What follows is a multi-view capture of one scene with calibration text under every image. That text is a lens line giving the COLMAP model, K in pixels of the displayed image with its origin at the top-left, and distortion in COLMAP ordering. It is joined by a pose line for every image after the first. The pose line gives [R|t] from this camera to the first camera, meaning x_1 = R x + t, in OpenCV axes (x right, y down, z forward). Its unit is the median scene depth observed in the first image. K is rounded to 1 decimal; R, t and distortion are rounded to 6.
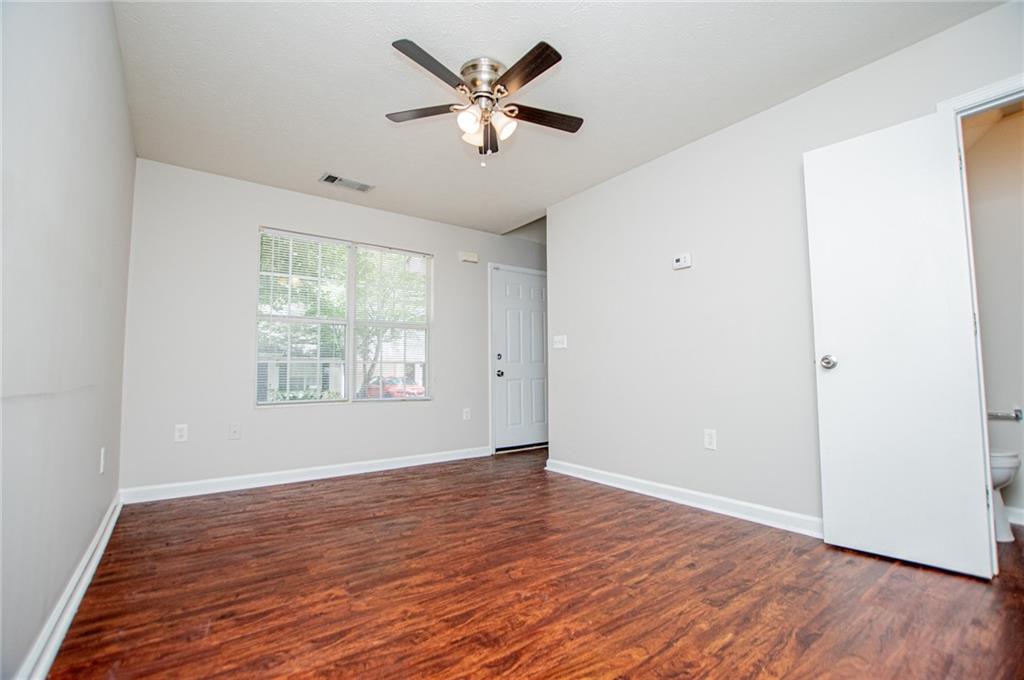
lens RADIAL K [[450.1, 0, 518.8], [0, 450.1, 340.6], [0, 0, 1]] dist [-0.025153, 0.000213]
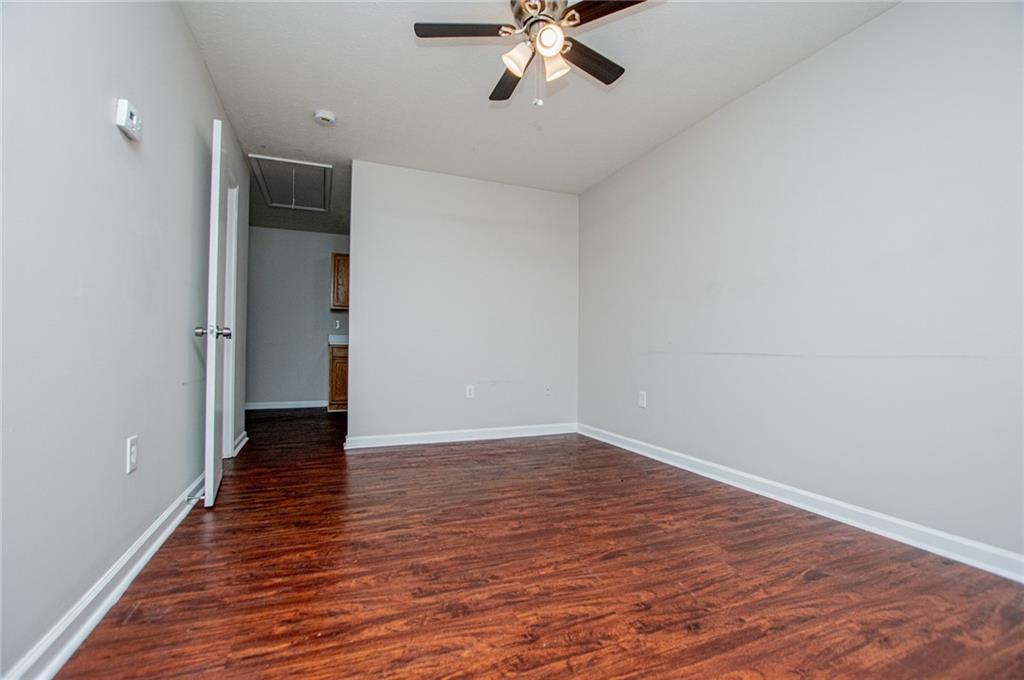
lens RADIAL K [[450.1, 0, 518.8], [0, 450.1, 340.6], [0, 0, 1]] dist [-0.025153, 0.000213]
pose [[-0.969823, 0.003631, 0.243783, -0.285518], [-0.018498, 0.995911, -0.088423, 0.166303], [-0.243108, -0.090264, -0.965790, 2.070823]]
